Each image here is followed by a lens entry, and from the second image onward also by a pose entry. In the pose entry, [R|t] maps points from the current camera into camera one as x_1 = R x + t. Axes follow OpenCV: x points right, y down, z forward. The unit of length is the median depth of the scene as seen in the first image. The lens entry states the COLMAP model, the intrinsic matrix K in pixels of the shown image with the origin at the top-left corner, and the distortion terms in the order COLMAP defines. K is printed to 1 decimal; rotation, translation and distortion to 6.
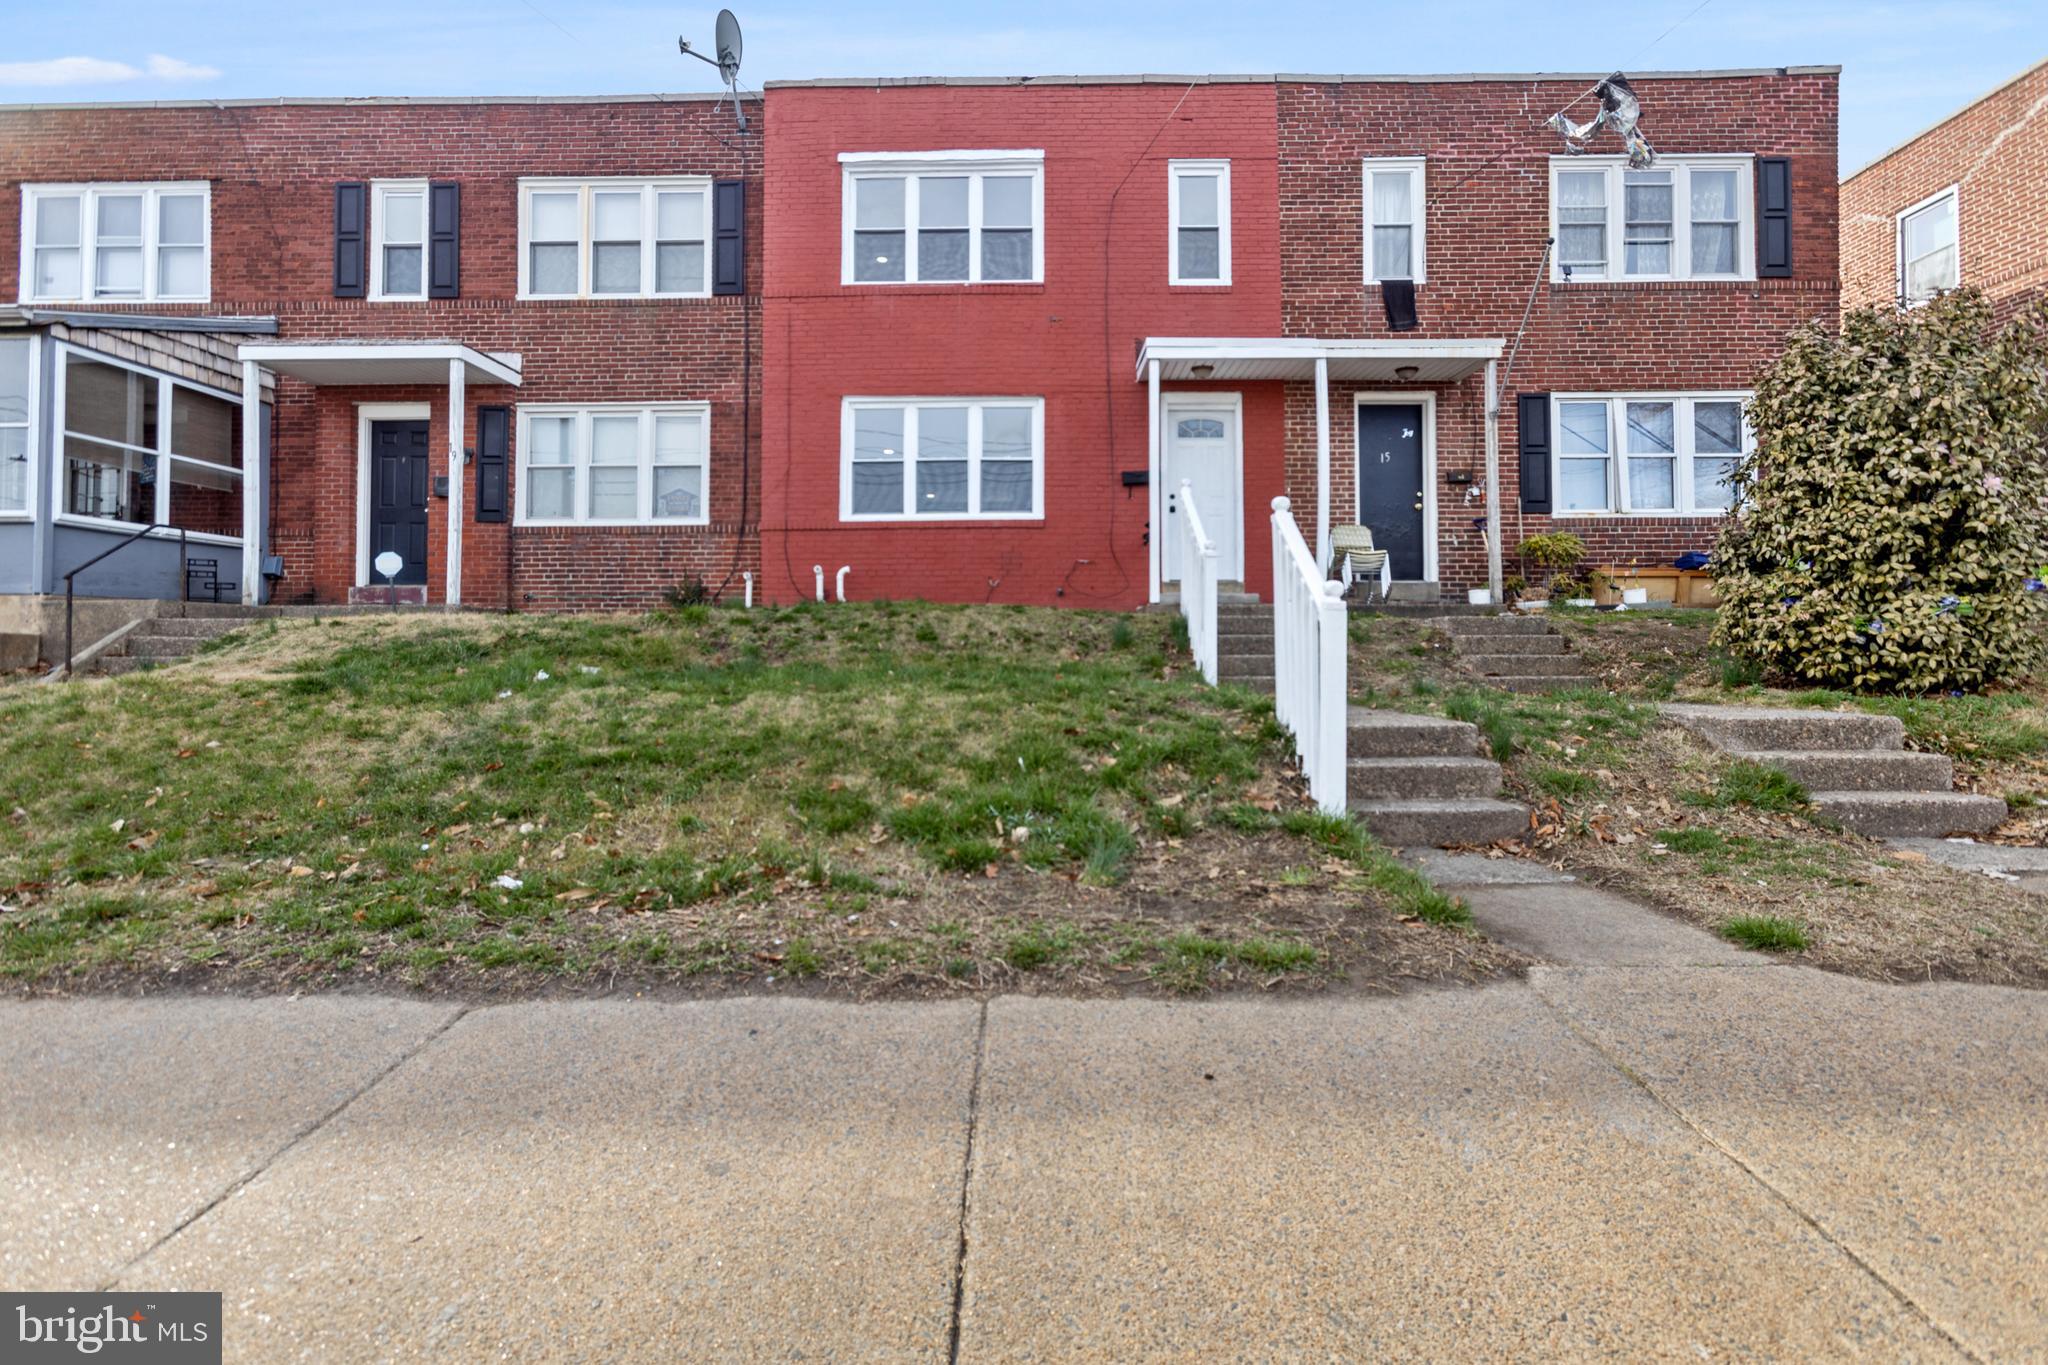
lens RADIAL K [[913.0, 0, 1041.1], [0, 913.0, 659.1], [0, 0, 1]] dist [-0.009915, 0.005793]
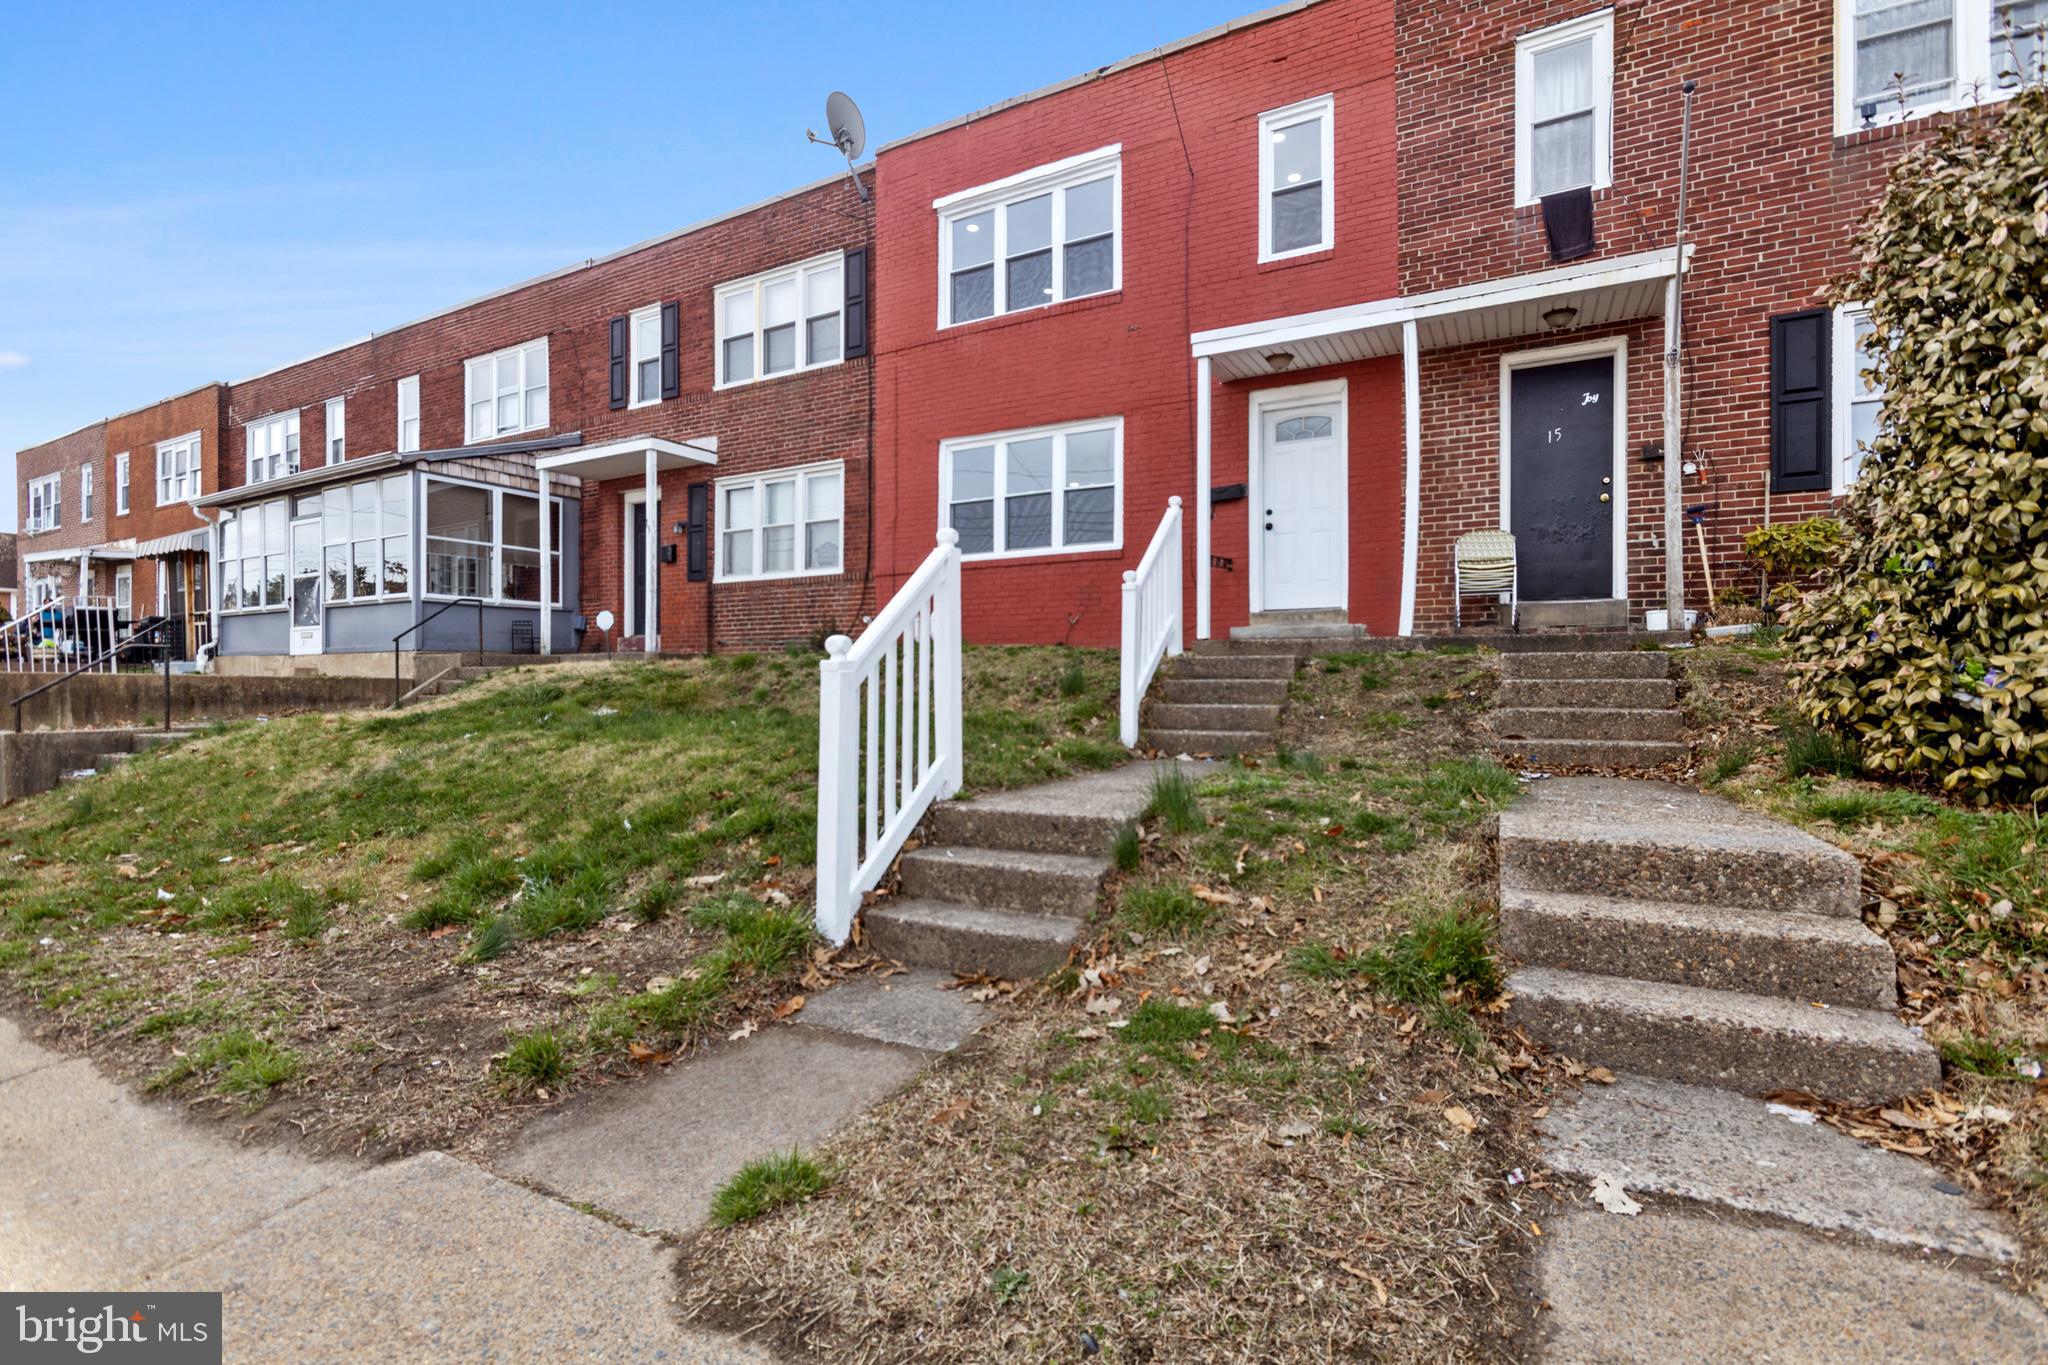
lens RADIAL K [[913.0, 0, 1061.7], [0, 913.0, 702.5], [0, 0, 1]] dist [-0.009915, 0.005793]
pose [[0.887725, 0.012158, -0.460213, 0.375511], [-0.002148, 0.999750, 0.022268, -0.018502], [0.460369, -0.018779, 0.887529, 0.151951]]
